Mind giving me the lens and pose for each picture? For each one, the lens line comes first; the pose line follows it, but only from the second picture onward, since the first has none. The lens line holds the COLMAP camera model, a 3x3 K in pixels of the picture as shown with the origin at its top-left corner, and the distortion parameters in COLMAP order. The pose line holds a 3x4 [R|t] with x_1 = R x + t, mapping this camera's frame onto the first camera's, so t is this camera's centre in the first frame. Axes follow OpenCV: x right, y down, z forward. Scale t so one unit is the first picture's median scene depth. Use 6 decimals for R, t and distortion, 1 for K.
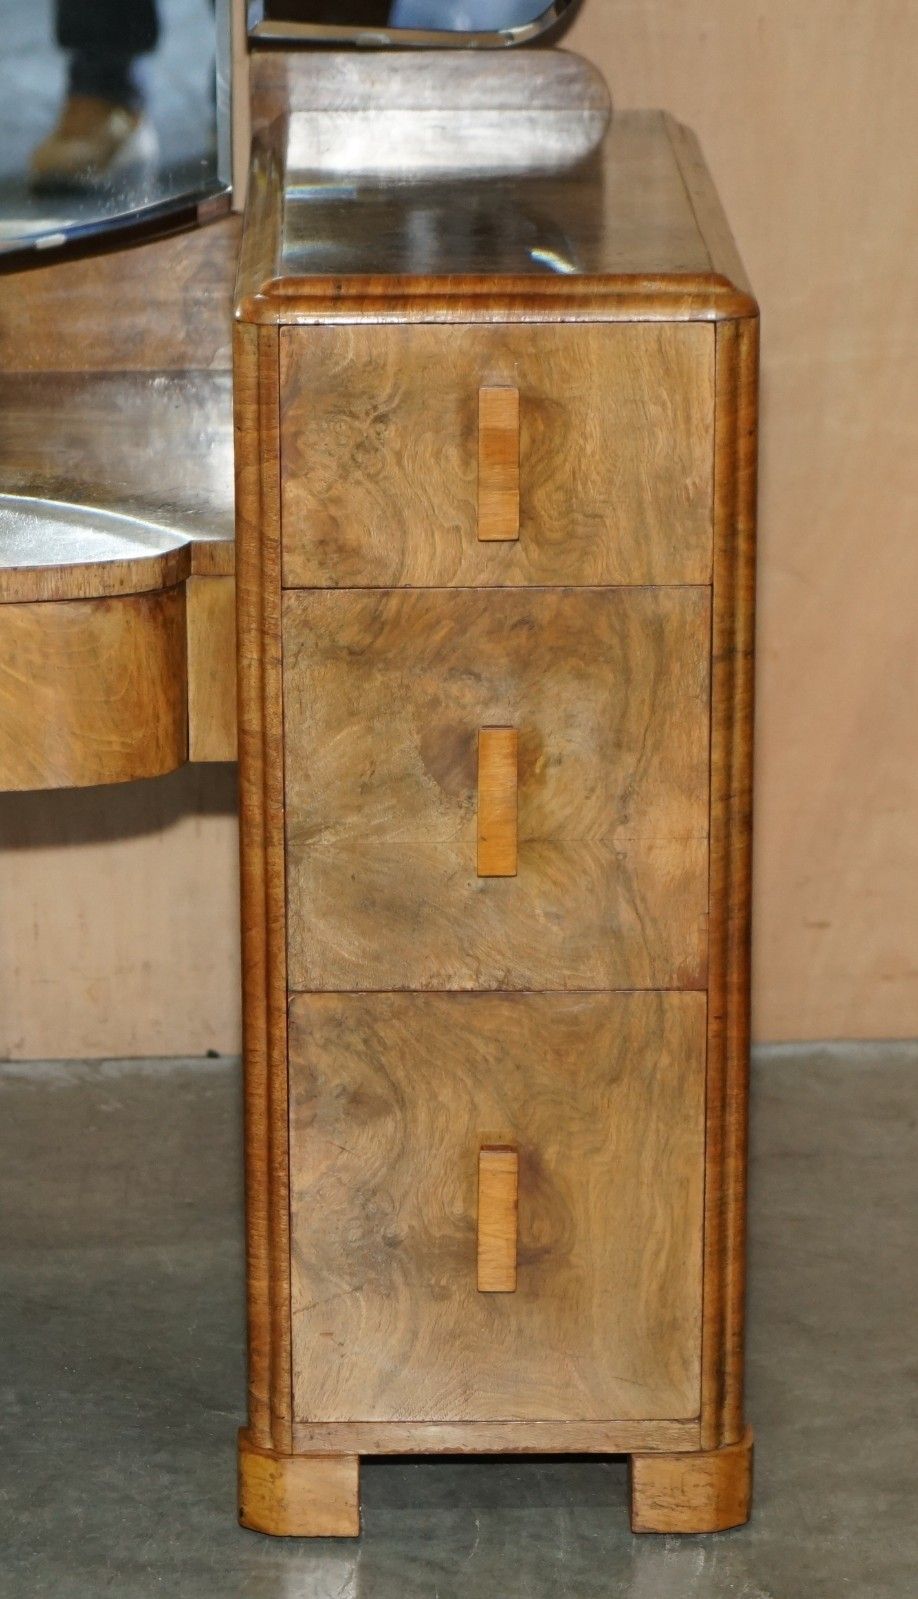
lens RADIAL K [[5552.8, 0, 457.9], [0, 5552.8, 873.4], [0, 0, 1]] dist [0.028417, -2.478776]
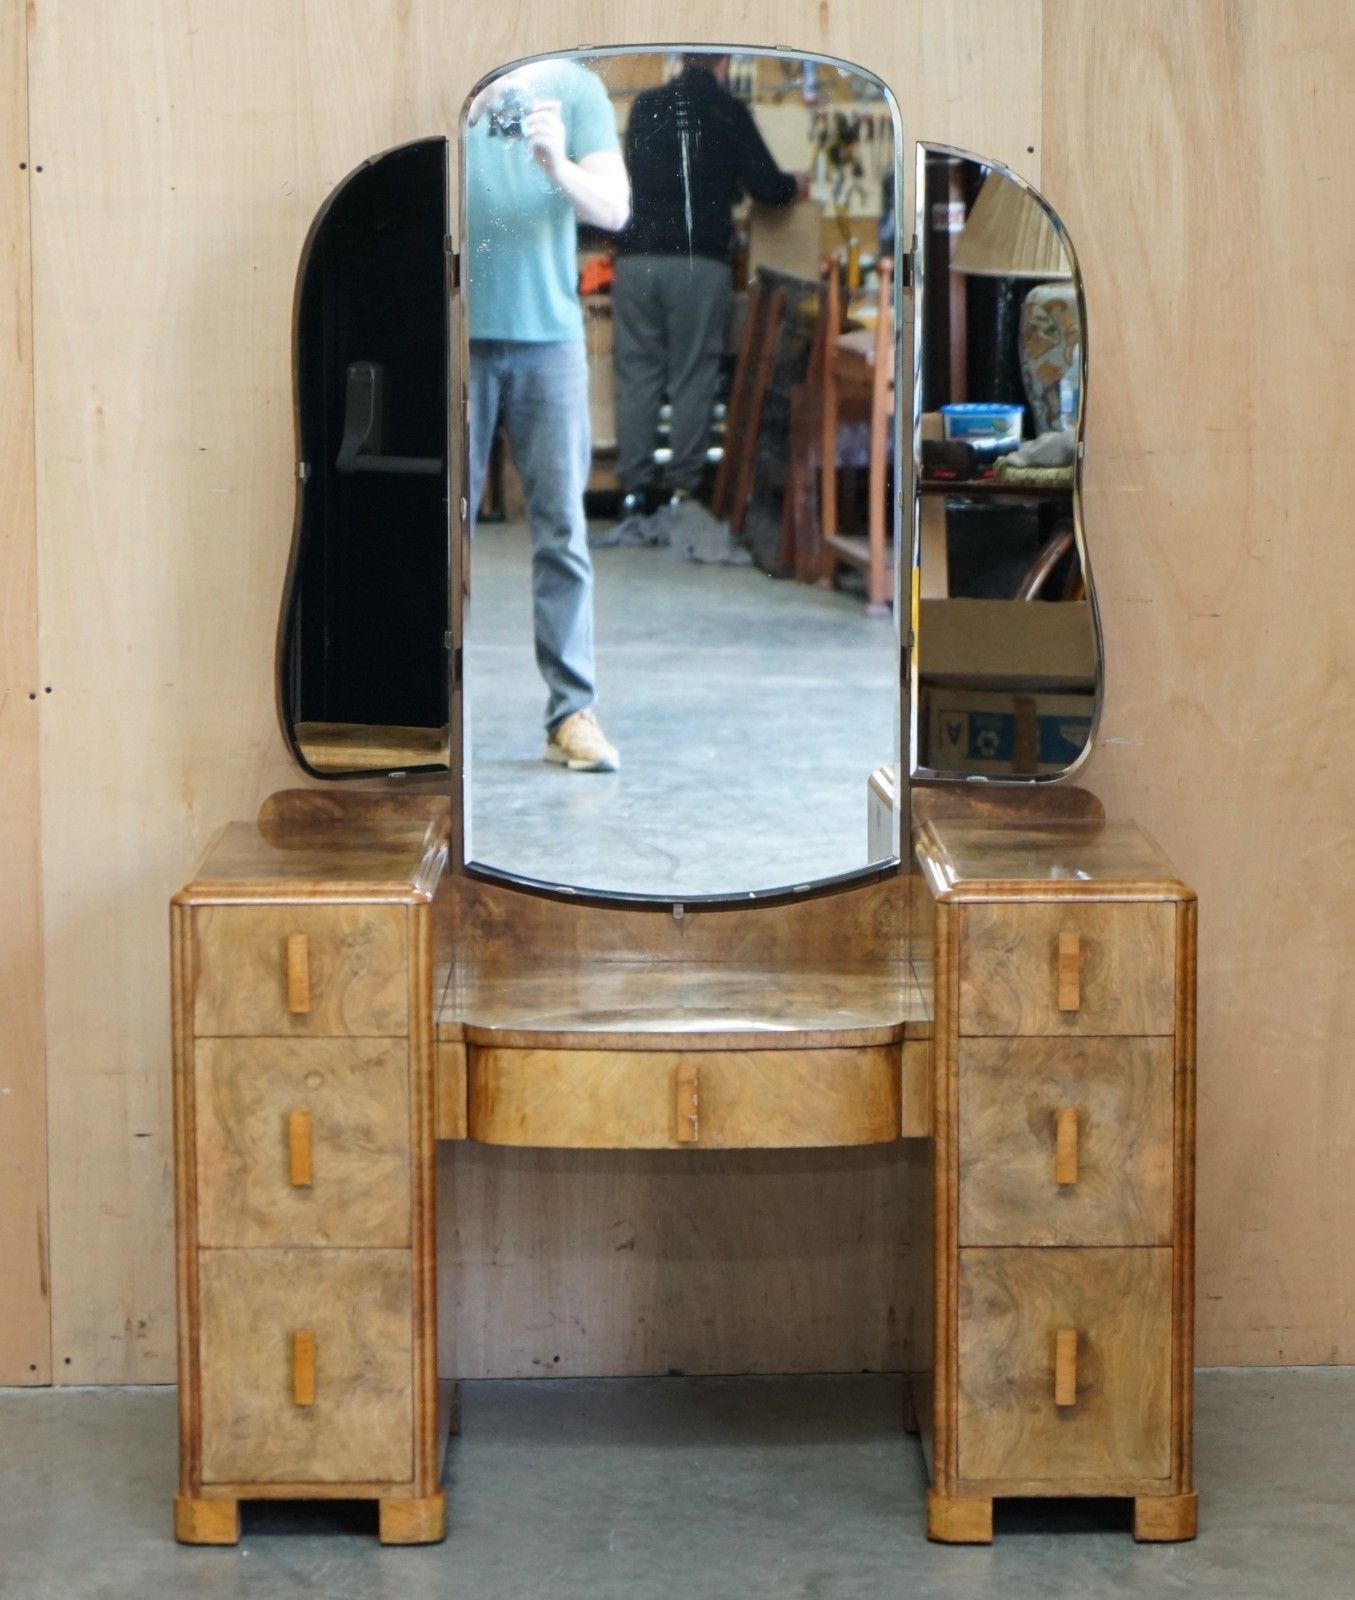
lens RADIAL K [[5590.8, 0, 677.5], [0, 5590.8, 800.0], [0, 0, 1]] dist [-0.247013, 5.376473]
pose [[0.999930, -0.000249, -0.011846, -0.106609], [-0.001866, 0.983993, -0.178198, 0.217546], [0.011700, 0.178207, 0.983923, -0.963274]]
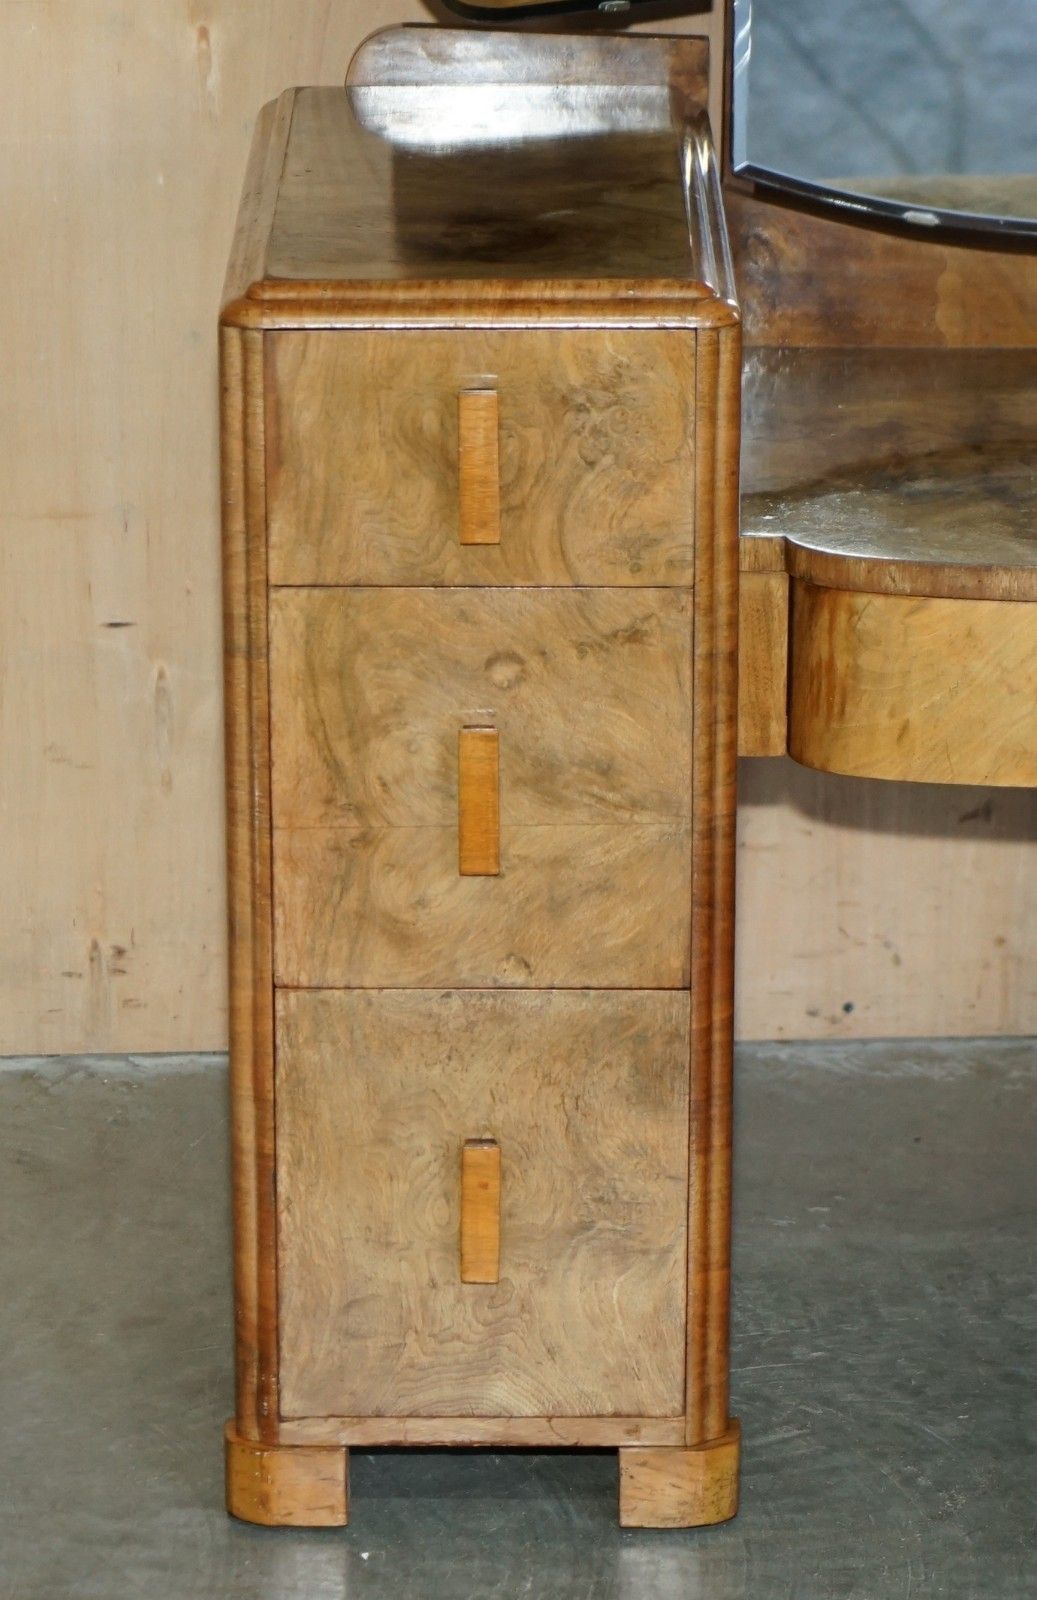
lens RADIAL K [[6080.7, 0, 516.2], [0, 6080.7, 894.8], [0, 0, 1]] dist [0.003197, -2.585692]
pose [[0.999934, 0.006162, -0.009694, -0.244754], [-0.005920, 0.999676, 0.024762, -0.021591], [0.009843, -0.024703, 0.999646, -0.101505]]
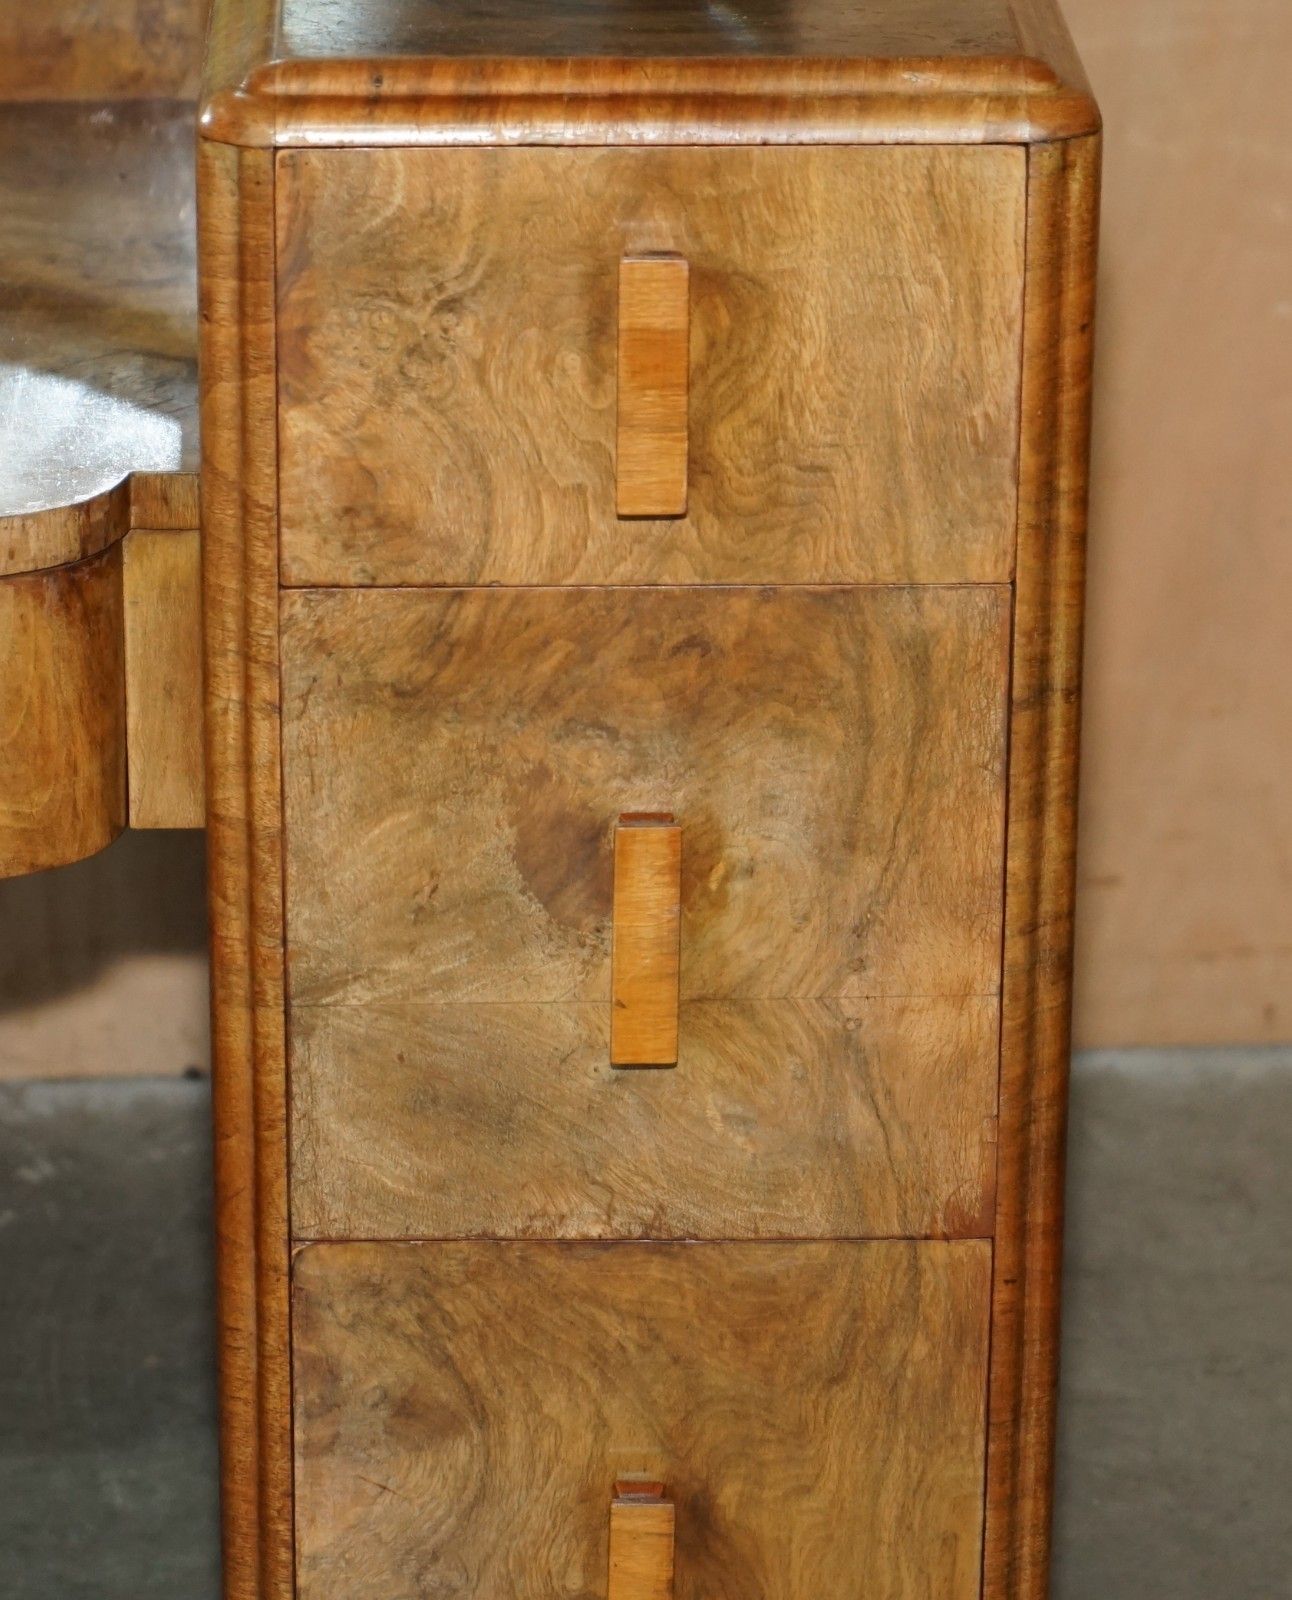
lens RADIAL K [[6199.6, 0, 641.4], [0, 6199.6, 622.9], [0, 0, 1]] dist [-0.108280, 1.583337]
pose [[0.999840, 0.003845, 0.017442, -0.004891], [-0.004873, 0.998229, 0.059295, -0.084968], [-0.017183, -0.059370, 0.998088, 0.341226]]
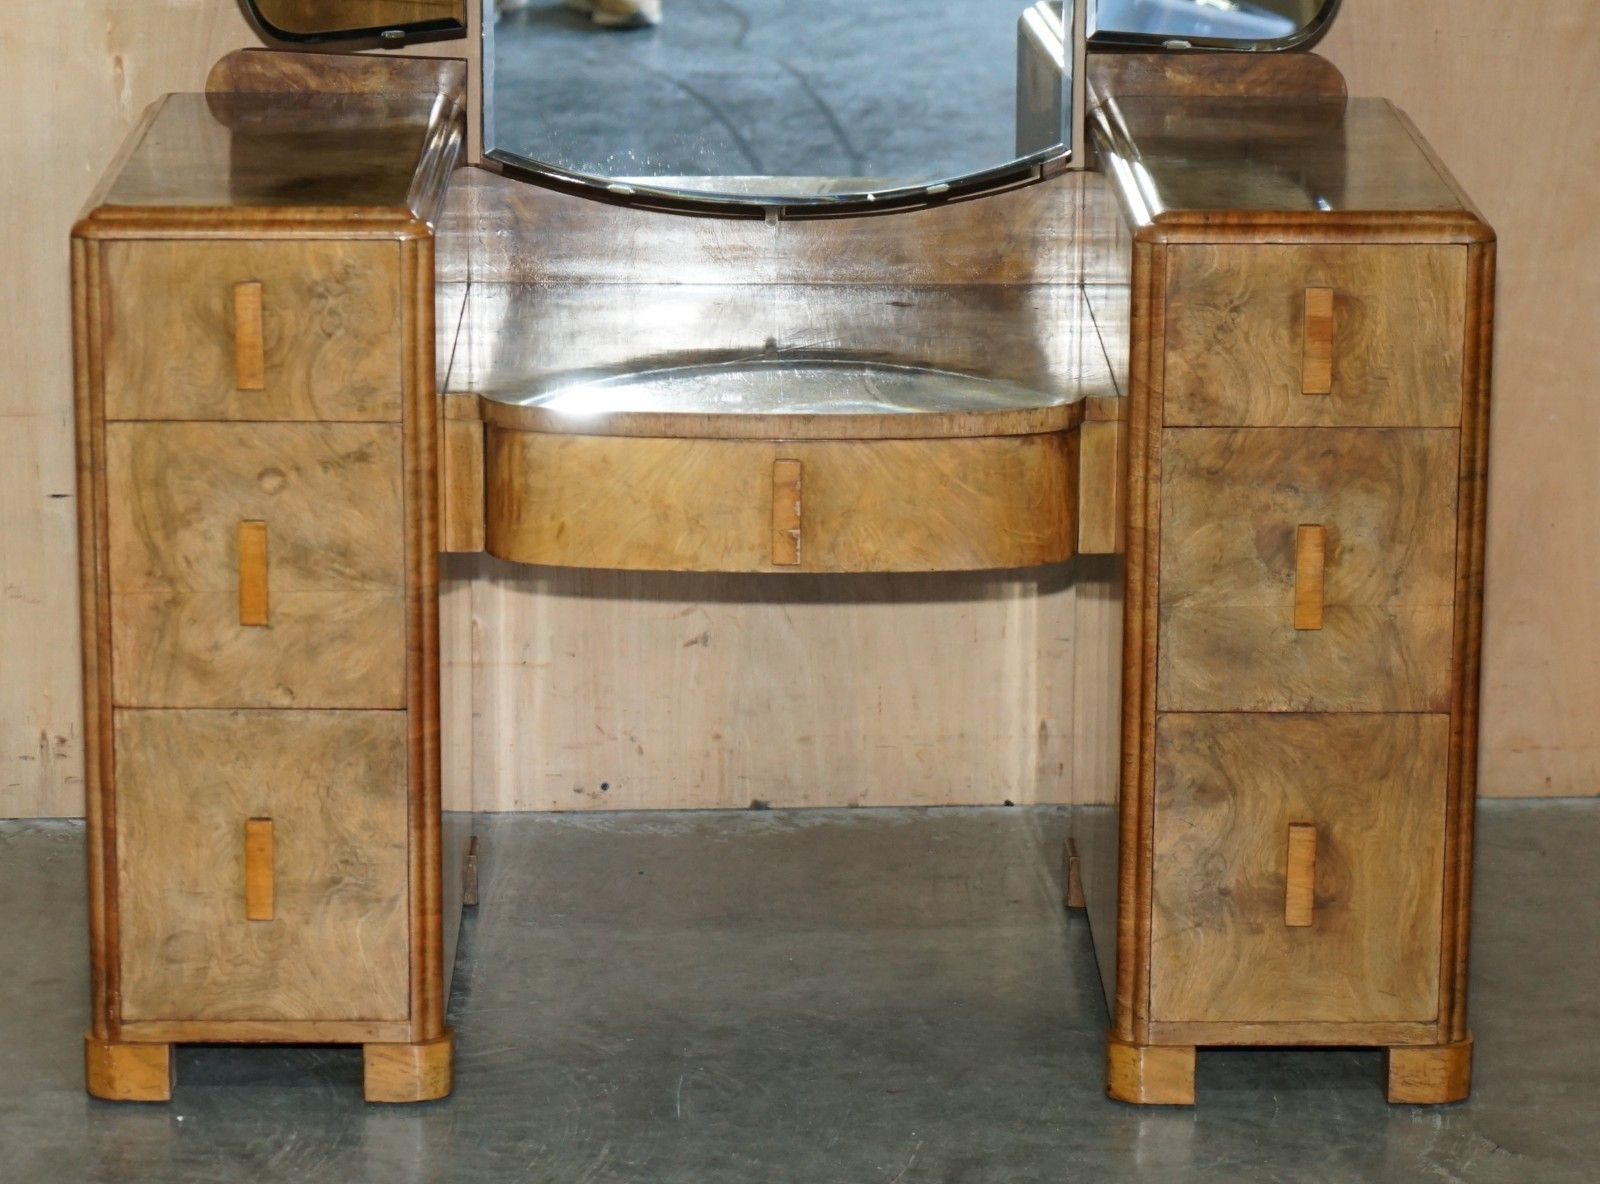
lens RADIAL K [[5587.4, 0, 800.0], [0, 5587.4, 592.0], [0, 0, 1]] dist [-0.096911, 1.251996]
pose [[0.999965, 0.008274, 0.001389, -0.124991], [-0.008197, 0.998809, -0.048100, 0.060603], [-0.001785, 0.048087, 0.998842, -0.434110]]
